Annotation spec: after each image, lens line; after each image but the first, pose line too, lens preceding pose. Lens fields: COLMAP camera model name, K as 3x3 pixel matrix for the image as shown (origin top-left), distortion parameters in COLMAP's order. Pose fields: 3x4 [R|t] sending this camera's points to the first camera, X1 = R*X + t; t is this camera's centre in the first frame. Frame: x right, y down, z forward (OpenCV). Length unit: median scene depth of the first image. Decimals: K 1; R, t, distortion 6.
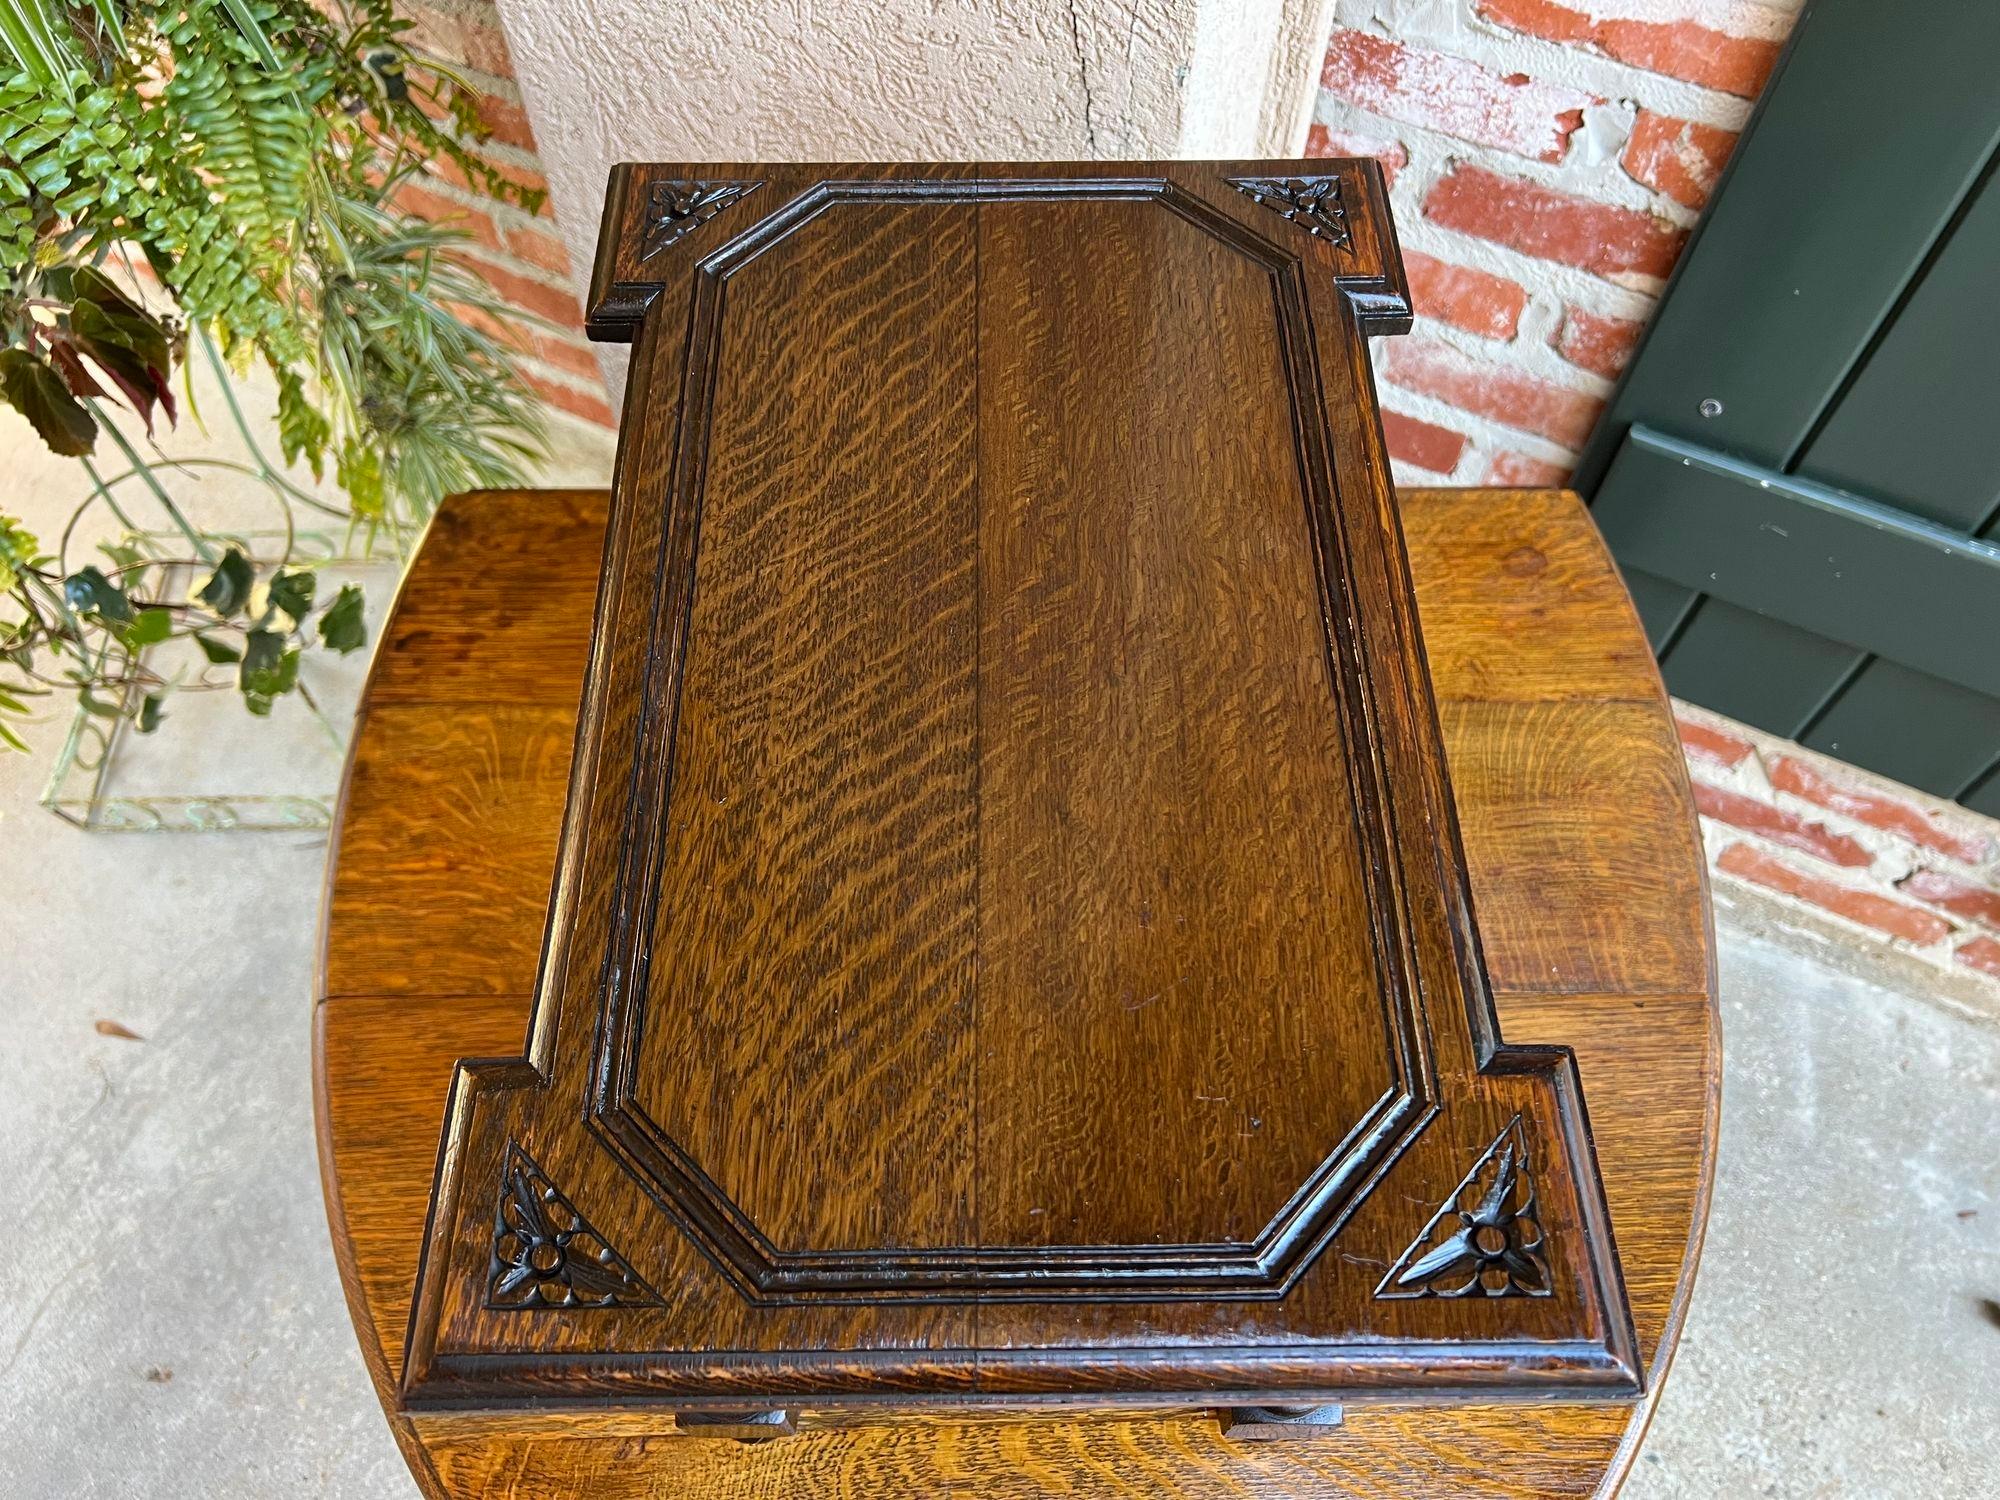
lens RADIAL K [[1514.5, 0, 992.2], [0, 1514.5, 734.9], [0, 0, 1]] dist [0.024907, -0.028482]
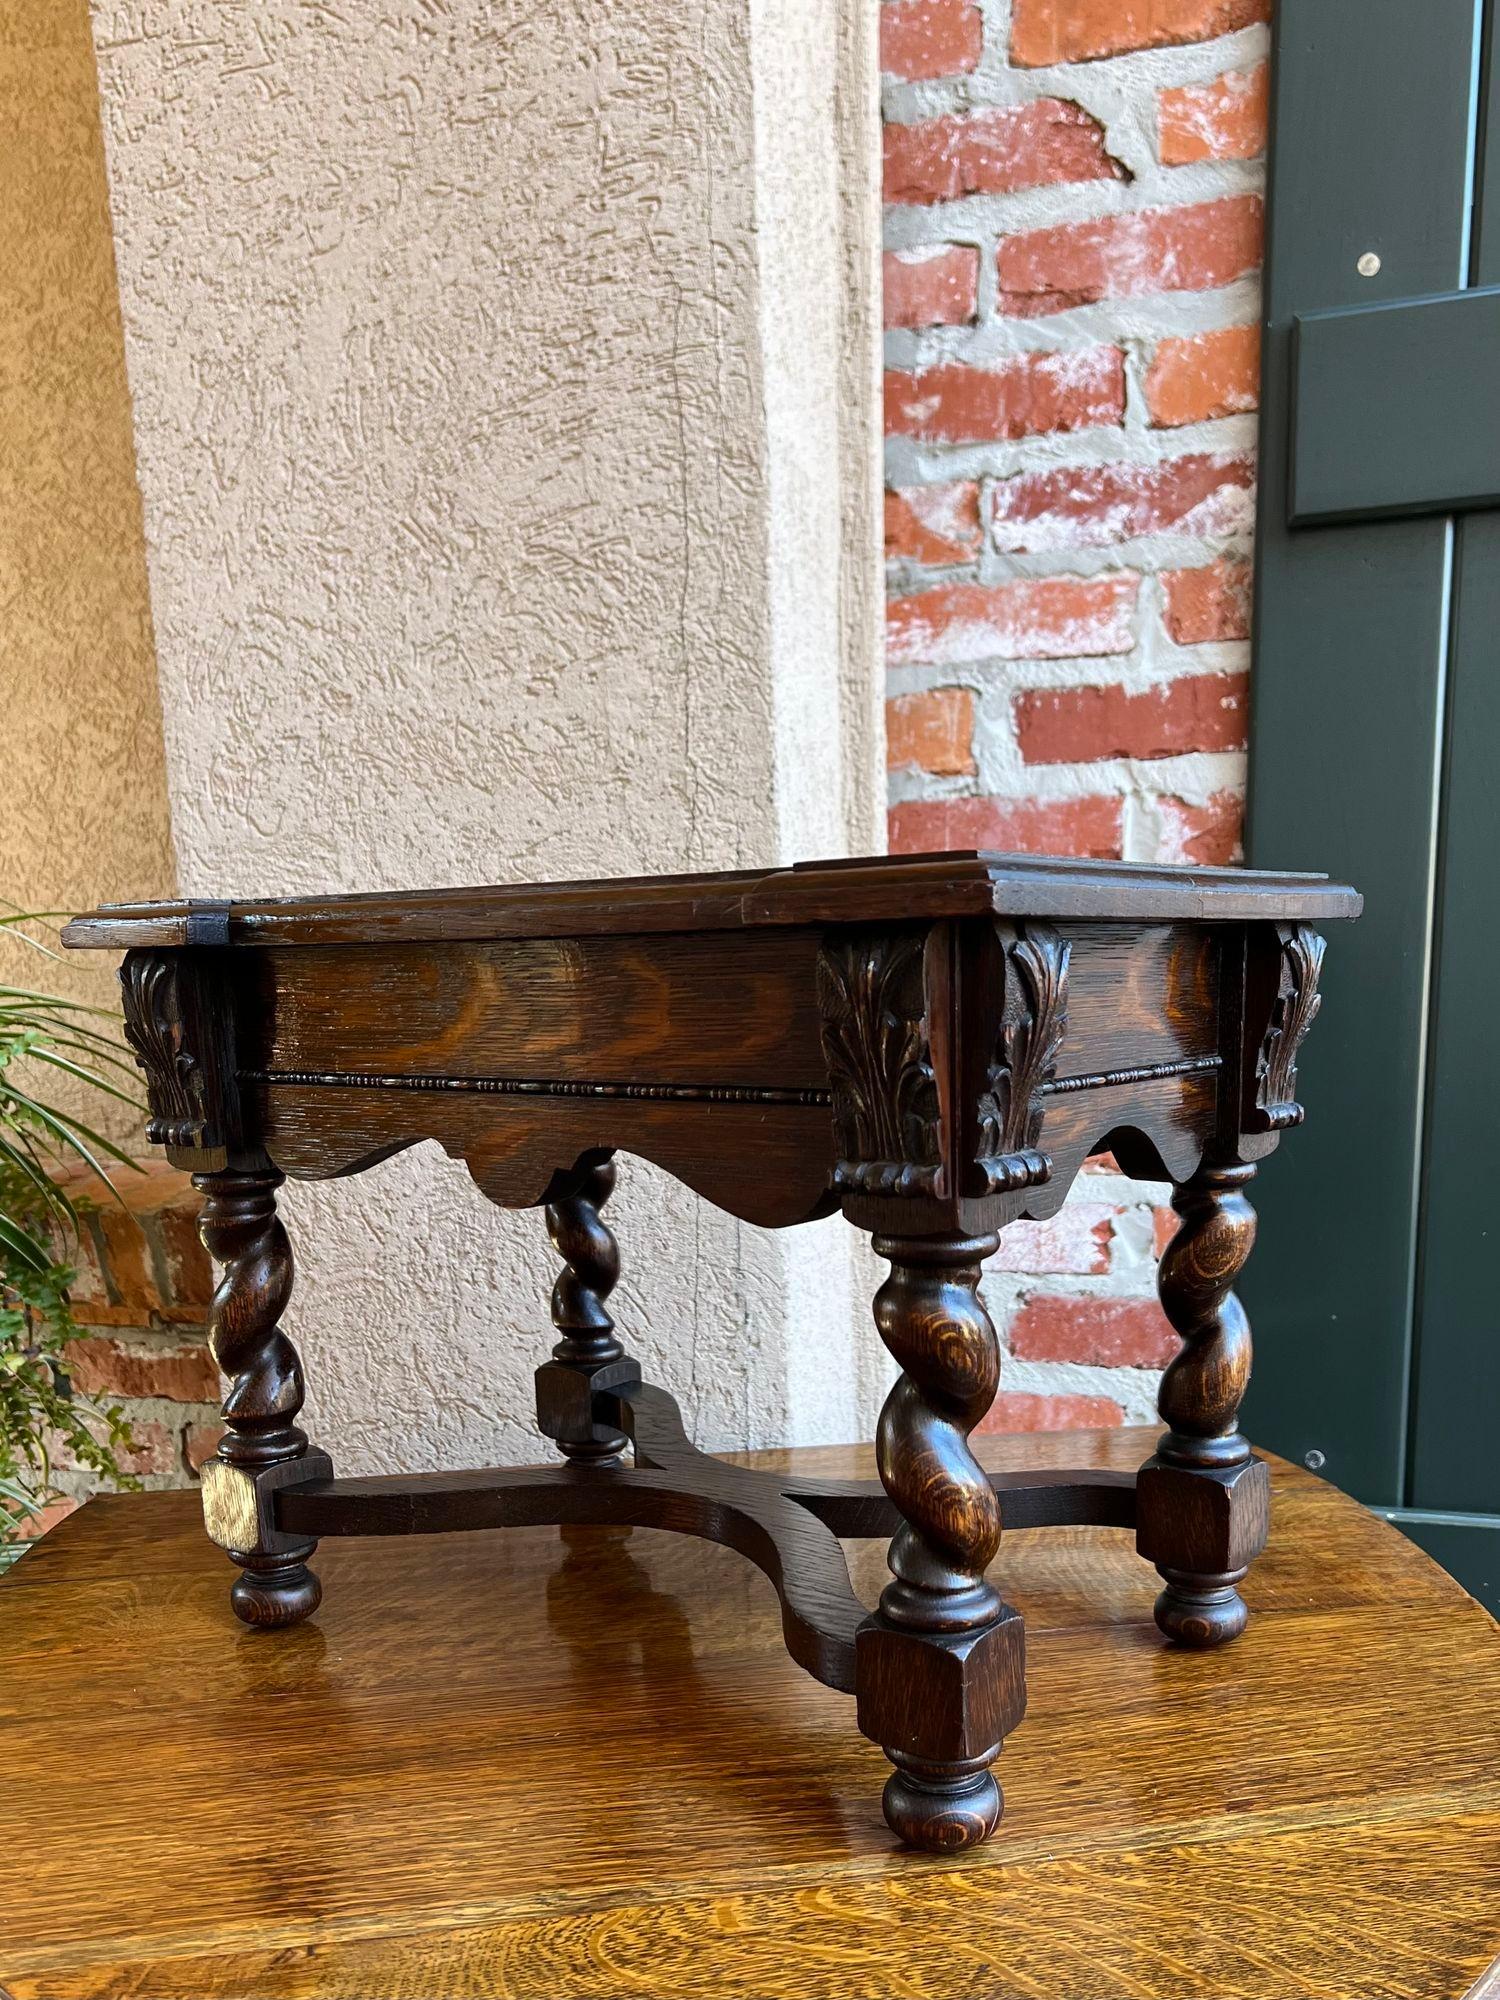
lens RADIAL K [[1708.2, 0, 791.7], [0, 1708.2, 1316.5], [0, 0, 1]] dist [0.050673, -0.036613]
pose [[0.987558, -0.056299, 0.146833, -0.072246], [0.146272, 0.671699, -0.726240, 0.606114], [-0.057742, 0.738681, 0.671577, 0.147271]]
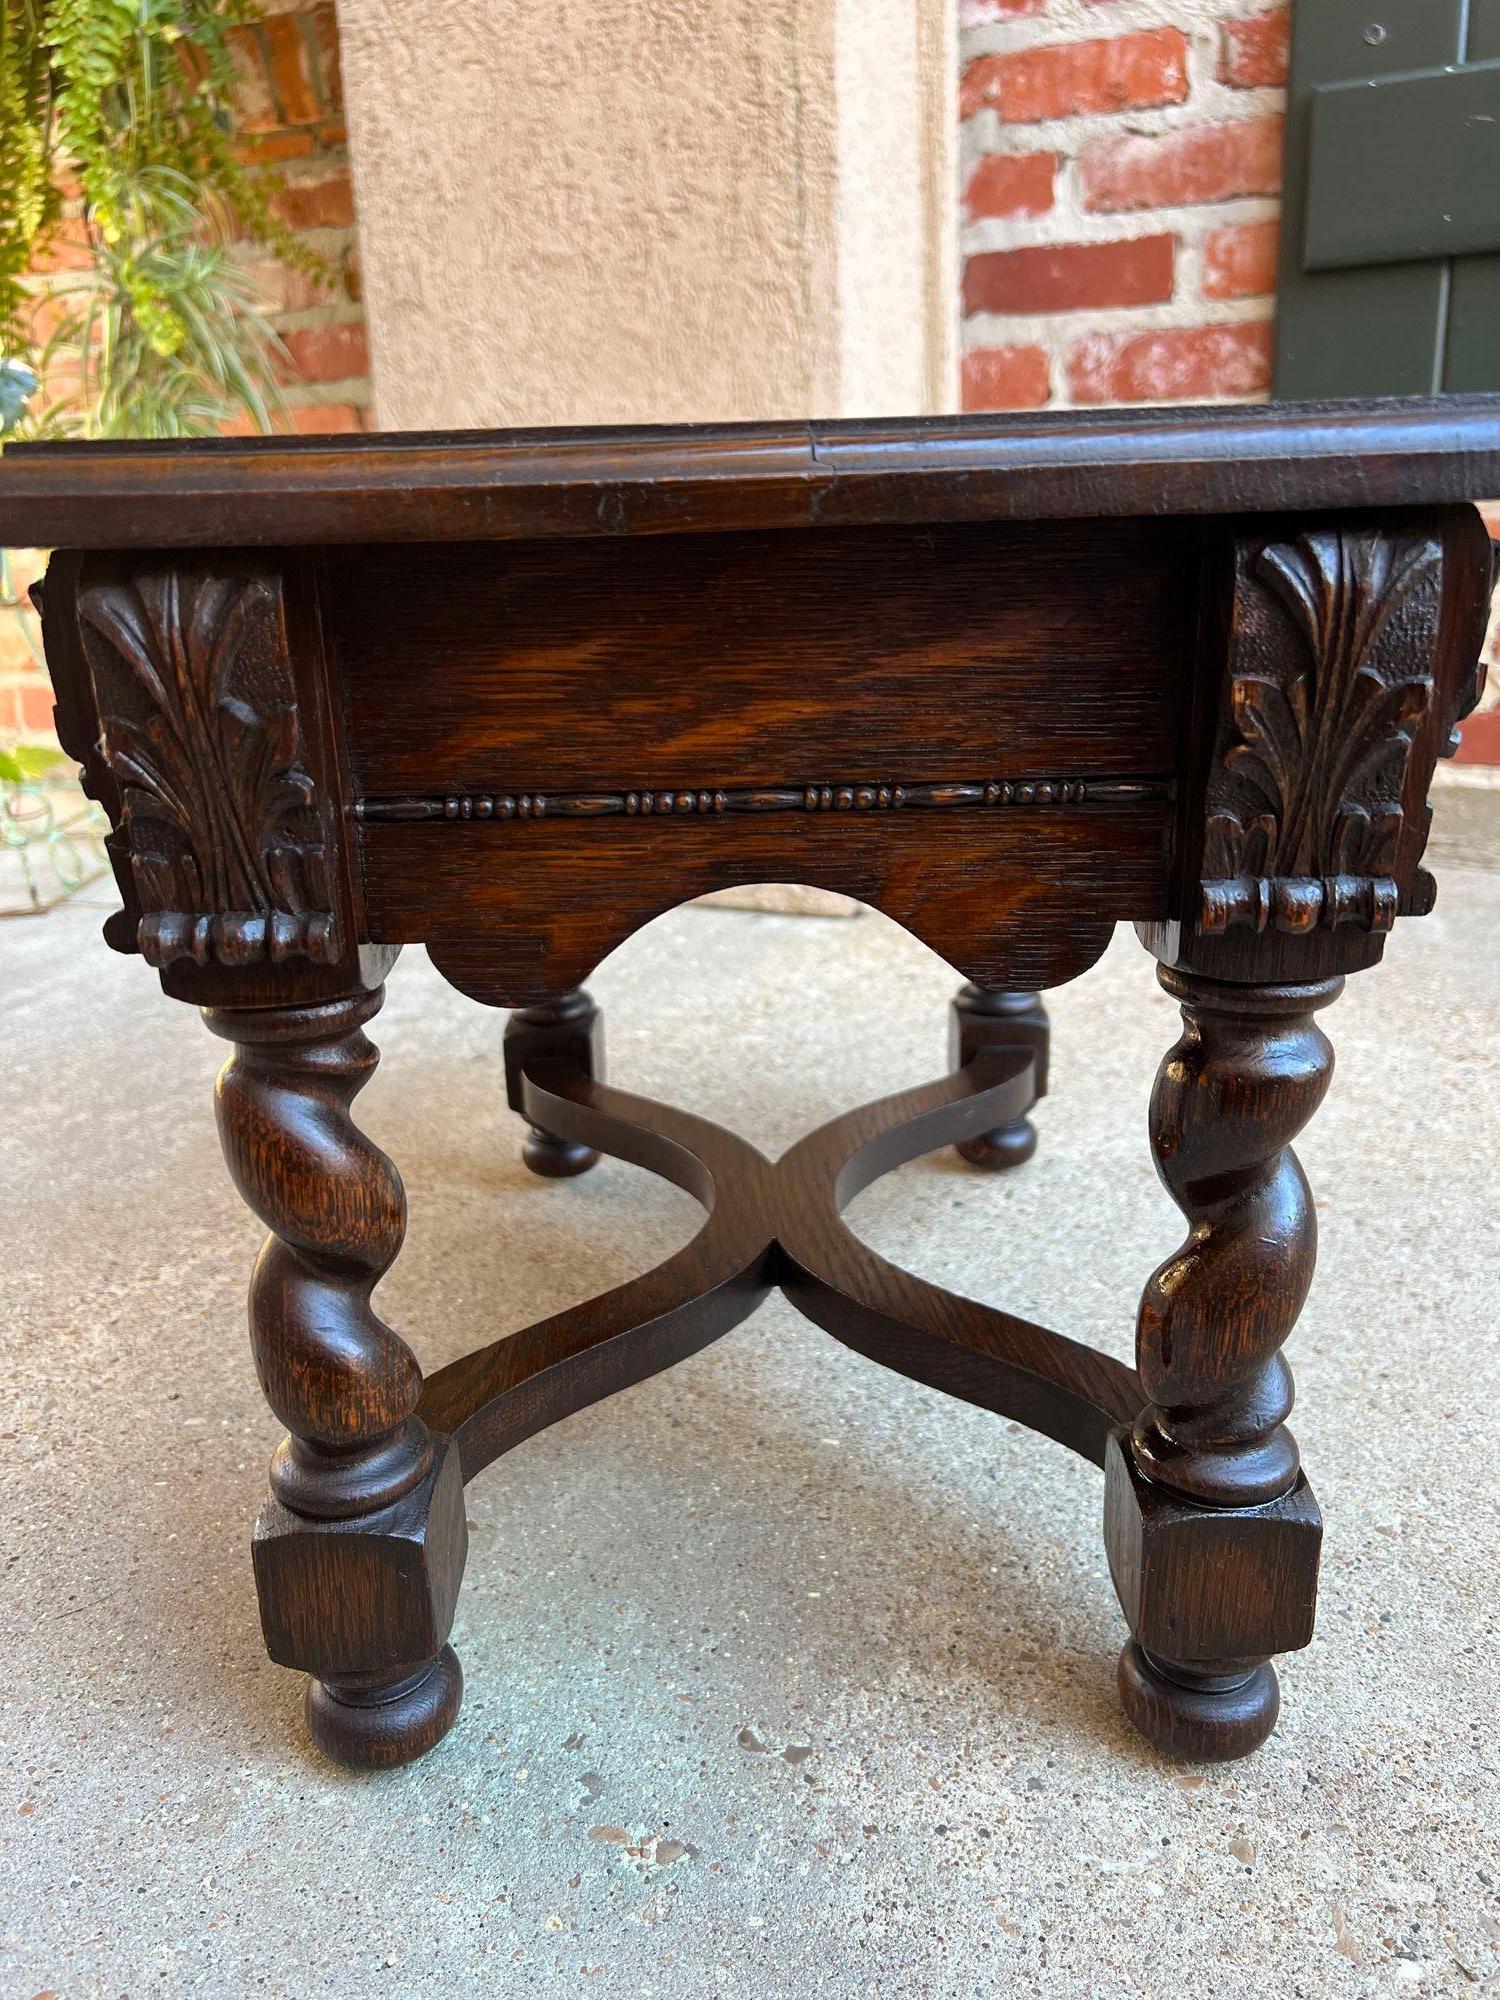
lens RADIAL K [[1514.5, 0, 754.6], [0, 1514.5, 994.2], [0, 0, 1]] dist [0.024907, -0.028482]
pose [[0.998990, -0.043883, -0.009674, 0.014225], [0.026513, 0.749406, -0.661580, 1.108862], [0.036282, 0.660655, 0.749812, 0.693351]]
